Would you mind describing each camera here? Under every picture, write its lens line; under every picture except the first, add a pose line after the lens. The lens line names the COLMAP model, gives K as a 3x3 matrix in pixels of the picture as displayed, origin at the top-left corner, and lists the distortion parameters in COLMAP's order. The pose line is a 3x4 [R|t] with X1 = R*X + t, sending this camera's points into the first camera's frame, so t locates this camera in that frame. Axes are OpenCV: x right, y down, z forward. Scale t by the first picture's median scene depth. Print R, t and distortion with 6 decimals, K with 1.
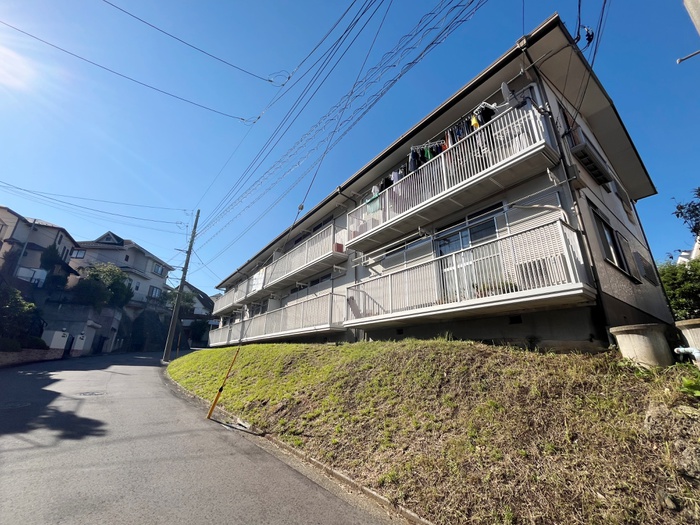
lens RADIAL K [[285.2, 0, 351.2], [0, 285.2, 262.6], [0, 0, 1]] dist [-0.003962, 0.000092]
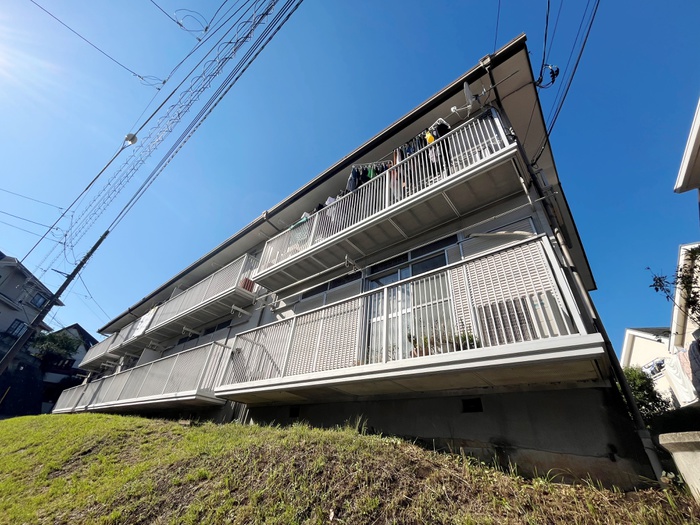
lens RADIAL K [[285.2, 0, 350.7], [0, 285.2, 260.7], [0, 0, 1]] dist [-0.003962, 0.000092]
pose [[0.969988, 0.192655, 0.148351, 0.166479], [-0.145285, 0.948430, -0.281733, 0.104709], [-0.194977, 0.251725, 0.947955, 0.364109]]
